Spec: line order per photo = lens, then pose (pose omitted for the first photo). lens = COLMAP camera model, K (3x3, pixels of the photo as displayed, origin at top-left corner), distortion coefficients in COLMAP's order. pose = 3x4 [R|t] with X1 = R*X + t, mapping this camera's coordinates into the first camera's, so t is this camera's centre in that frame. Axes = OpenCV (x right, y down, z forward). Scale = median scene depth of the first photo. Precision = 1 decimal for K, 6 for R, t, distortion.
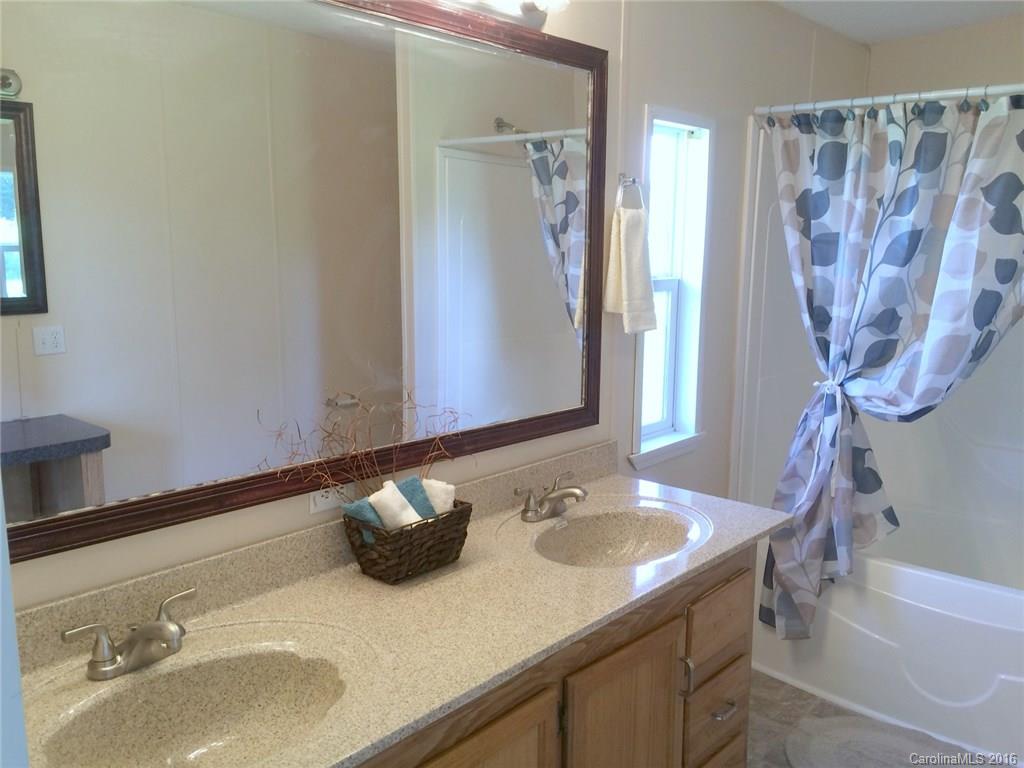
lens RADIAL K [[842.2, 0, 522.7], [0, 842.2, 380.7], [0, 0, 1]] dist [0.074614, -0.099848]
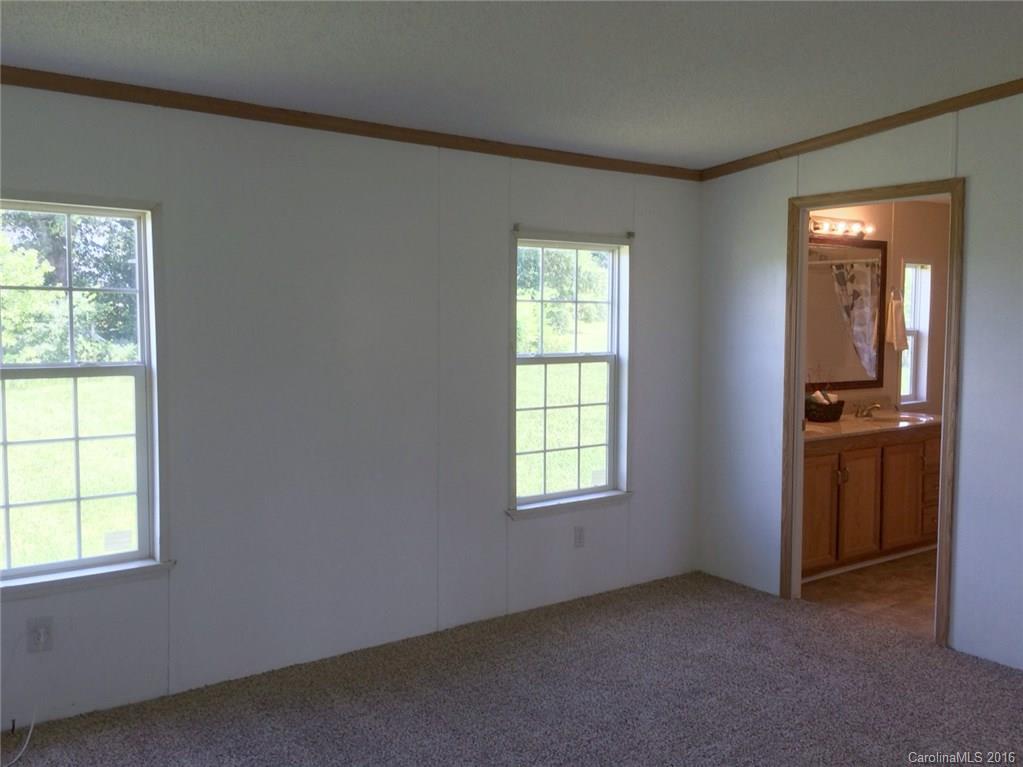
lens RADIAL K [[841.4, 0, 522.2], [0, 841.4, 380.2], [0, 0, 1]] dist [0.074614, -0.099848]
pose [[0.970567, 0.009330, -0.240652, -0.319284], [-0.030730, 0.995879, -0.085324, 0.261520], [0.238865, 0.090207, 0.966854, -1.567156]]
